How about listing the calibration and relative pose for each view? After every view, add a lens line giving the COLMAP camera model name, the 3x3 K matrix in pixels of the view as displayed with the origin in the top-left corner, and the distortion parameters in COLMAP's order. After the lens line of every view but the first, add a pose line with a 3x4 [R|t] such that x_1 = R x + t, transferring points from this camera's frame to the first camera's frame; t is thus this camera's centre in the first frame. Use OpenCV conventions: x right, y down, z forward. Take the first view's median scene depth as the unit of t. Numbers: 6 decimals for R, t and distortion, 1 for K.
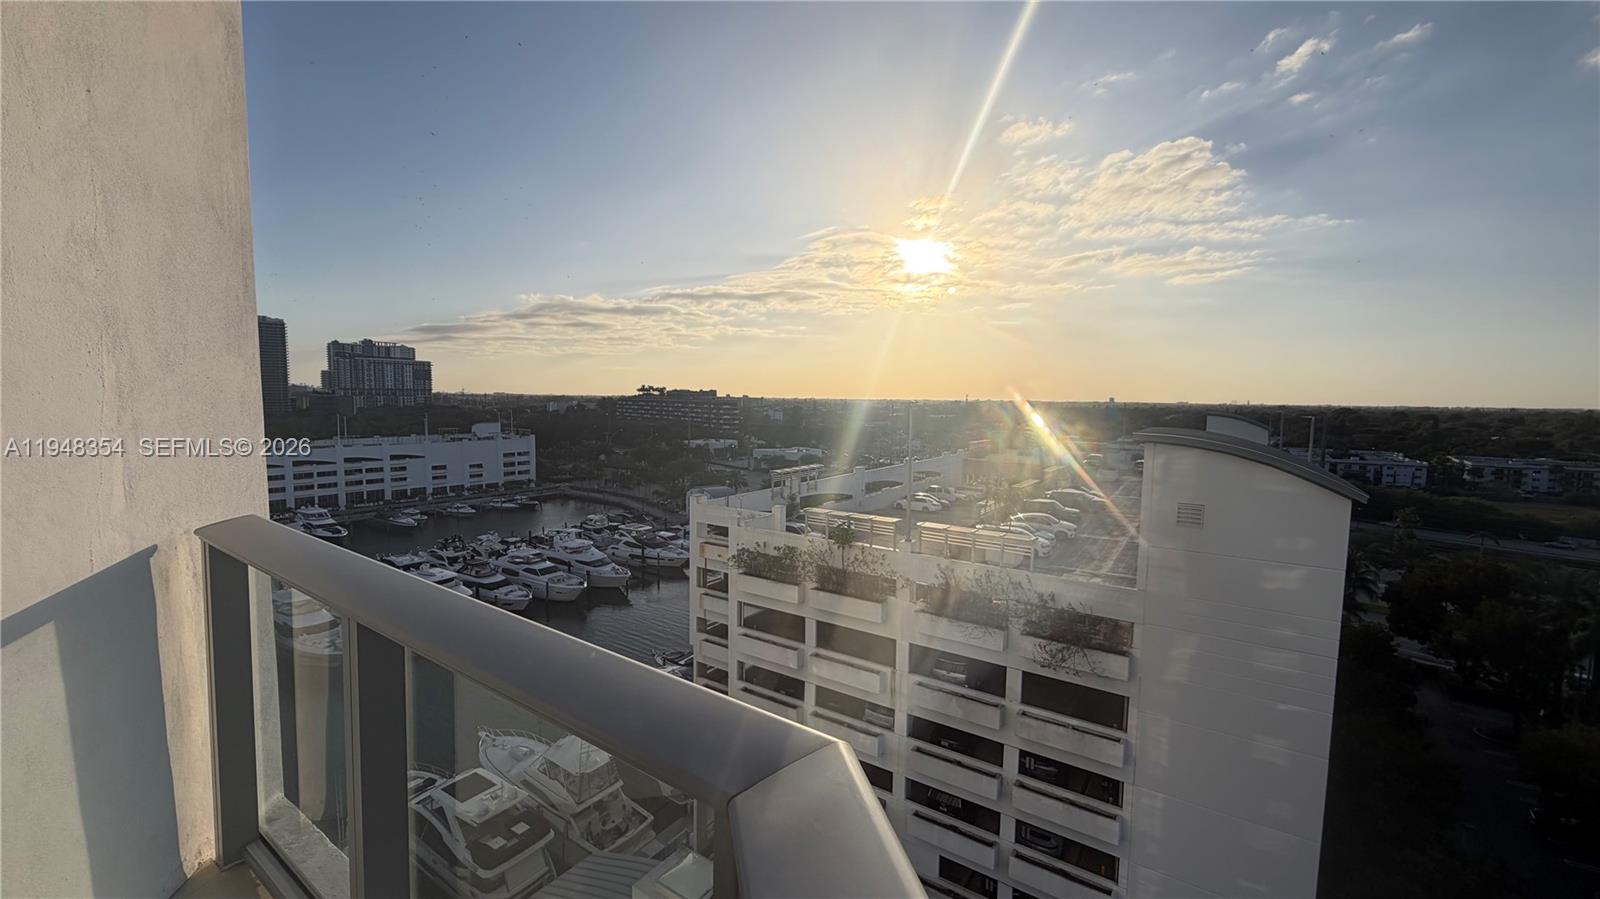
lens RADIAL K [[634.1, 0, 805.6], [0, 634.1, 453.3], [0, 0, 1]] dist [-0.002569, 0.000427]
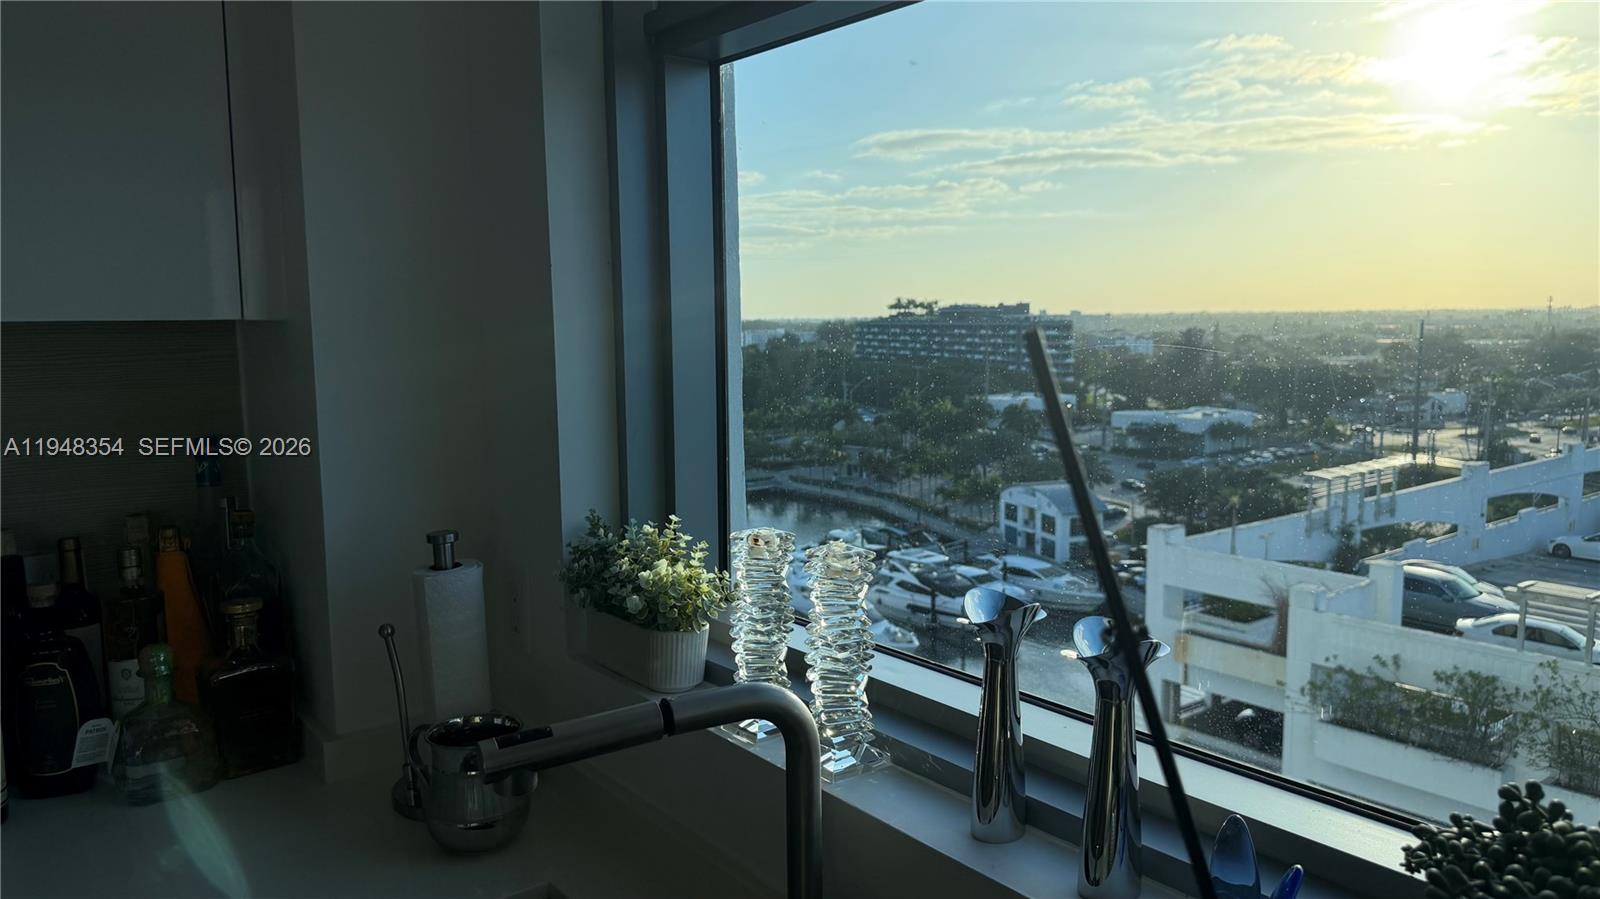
lens RADIAL K [[1114.5, 0, 805.0], [0, 1114.5, 456.0], [0, 0, 1]] dist [0.086453, -0.128447]
pose [[0.949396, 0.013877, -0.313775, -0.088298], [-0.002735, 0.999351, 0.035923, -0.008017], [0.314070, -0.033247, 0.948818, 0.072807]]
